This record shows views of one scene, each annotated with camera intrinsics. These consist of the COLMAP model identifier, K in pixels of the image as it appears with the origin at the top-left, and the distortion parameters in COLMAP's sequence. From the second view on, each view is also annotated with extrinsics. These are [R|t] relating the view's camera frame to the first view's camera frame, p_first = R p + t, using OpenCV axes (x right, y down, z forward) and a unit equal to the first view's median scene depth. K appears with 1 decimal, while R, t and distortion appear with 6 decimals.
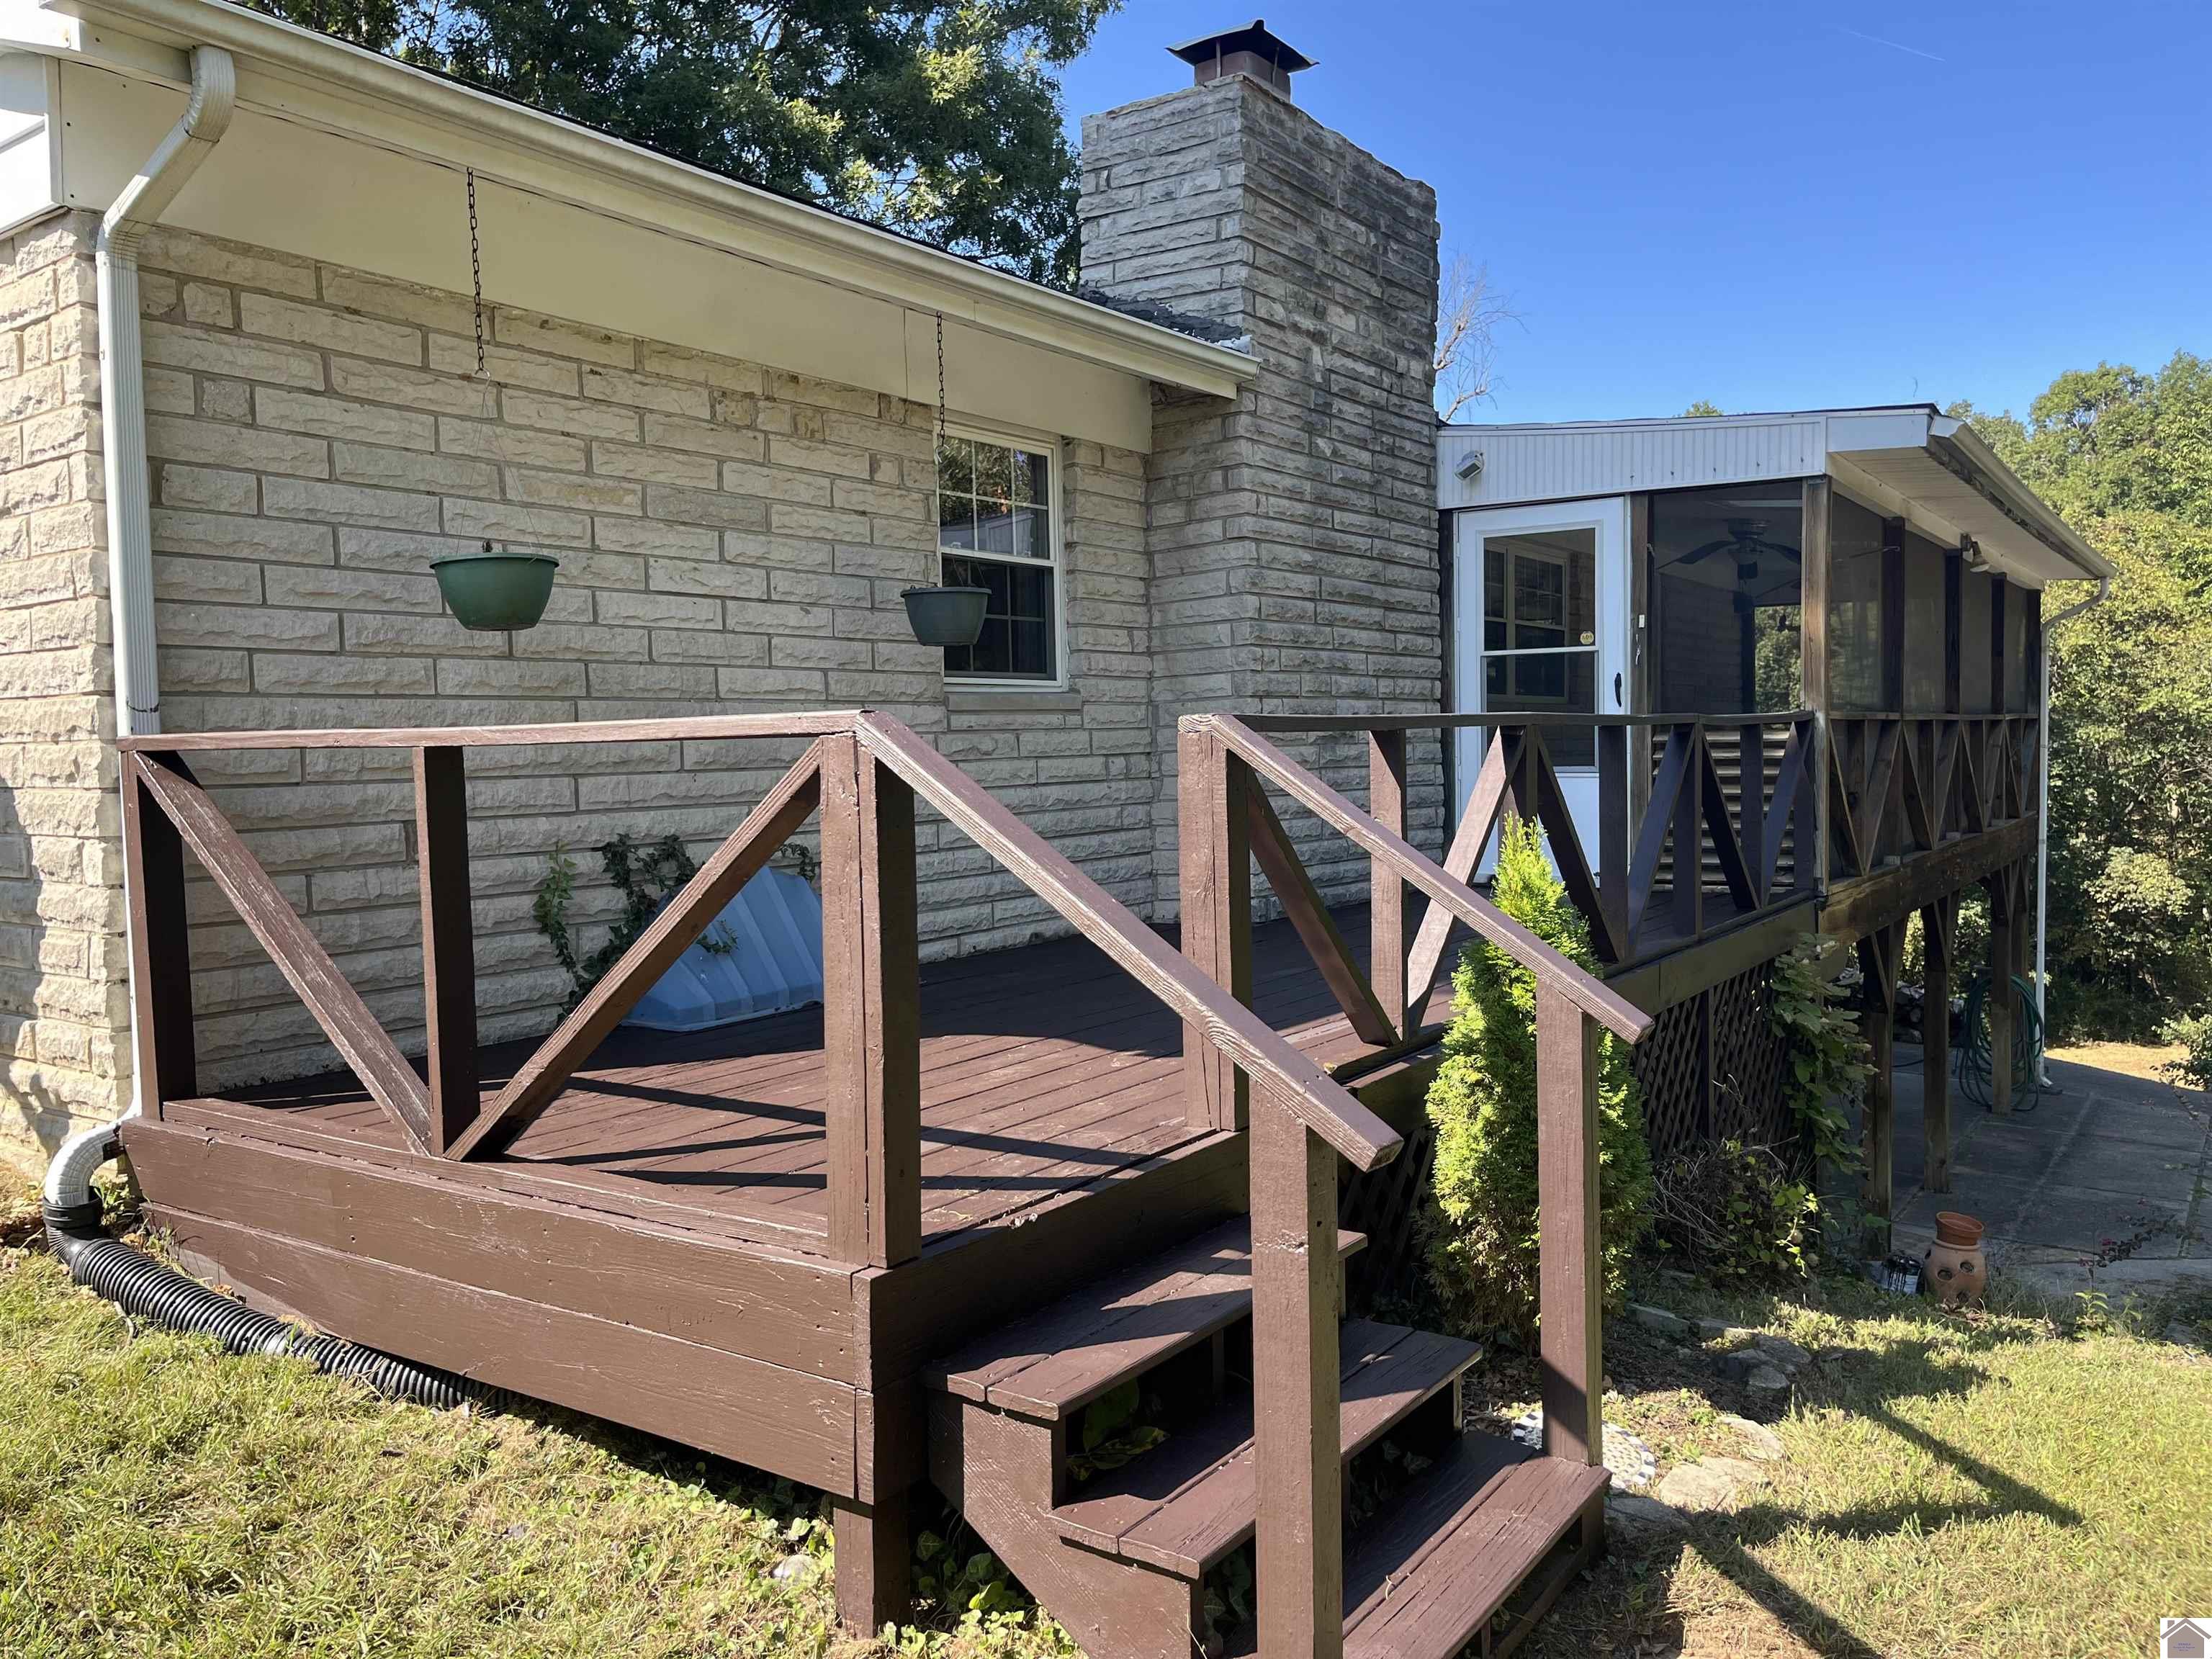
lens RADIAL K [[1679.4, 0, 1106.0], [0, 1679.4, 829.5], [0, 0, 1]] dist [0.074985, -0.079698]
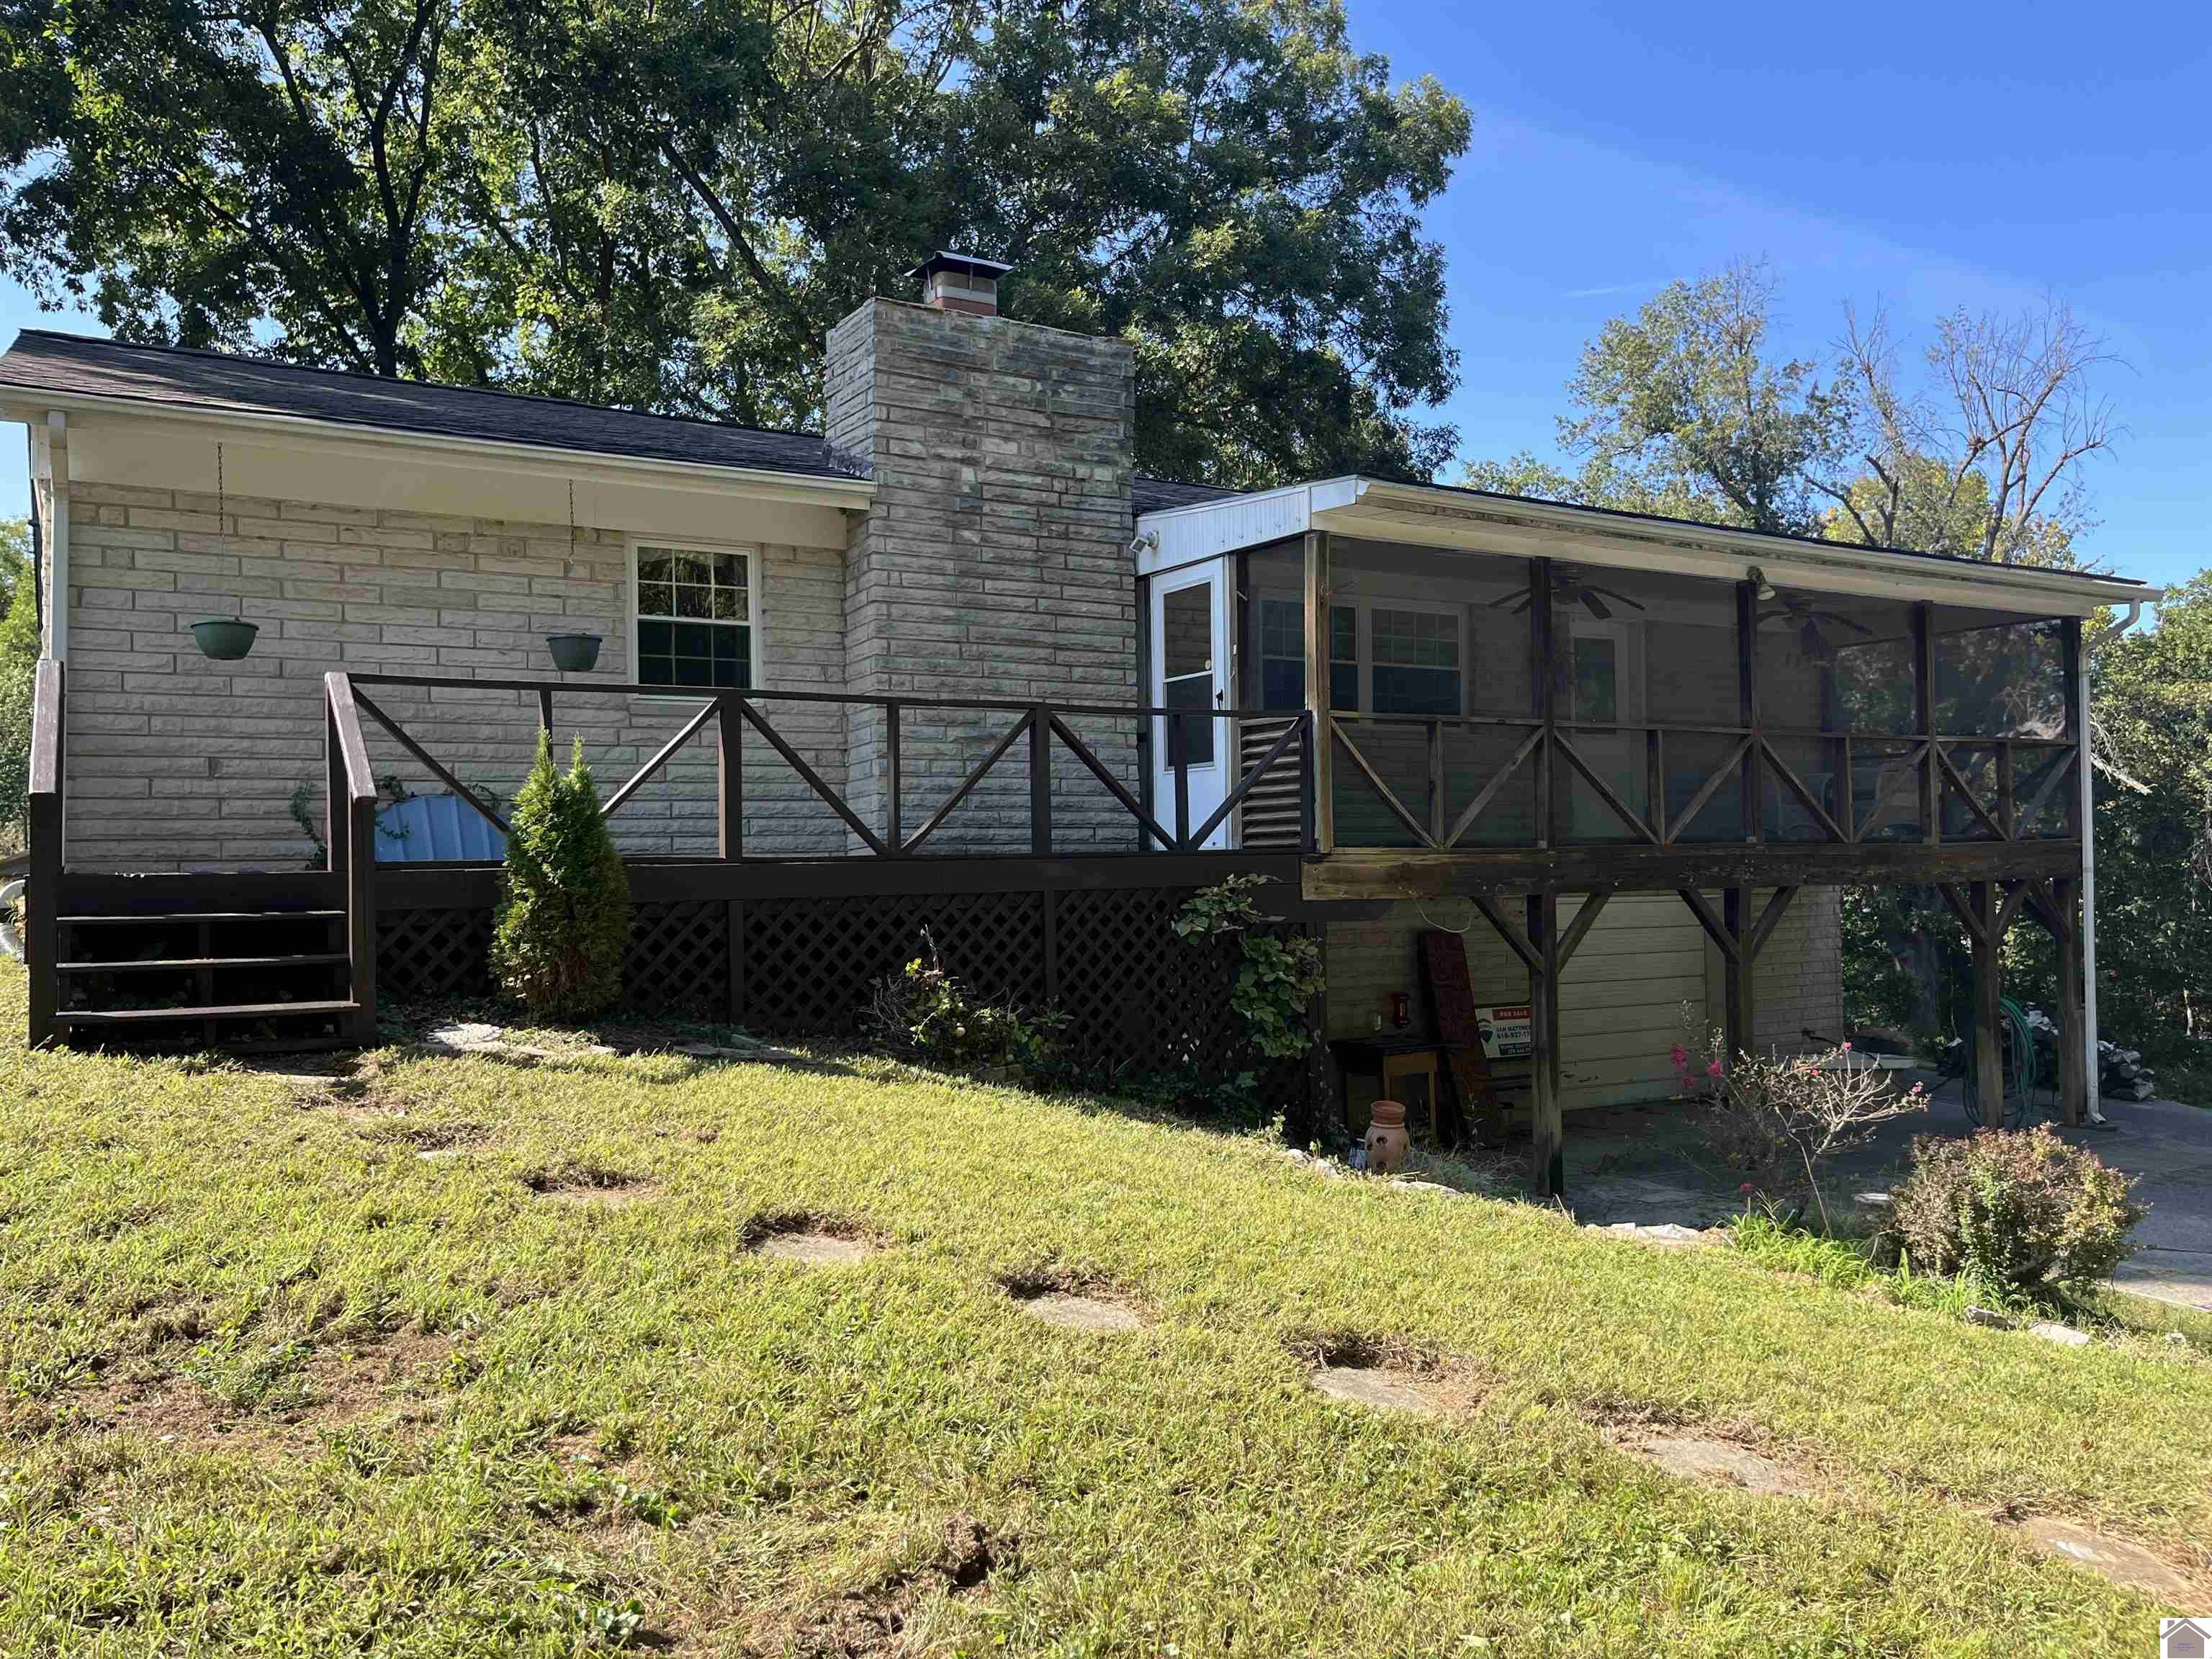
lens RADIAL K [[1661.0, 0, 1094.7], [0, 1661.0, 846.1], [0, 0, 1]] dist [0.085065, -0.080417]
pose [[0.906980, 0.000492, -0.421174, 0.832284], [-0.024131, 0.998417, -0.050801, 0.106481], [0.420482, 0.056239, 0.905556, -0.224399]]
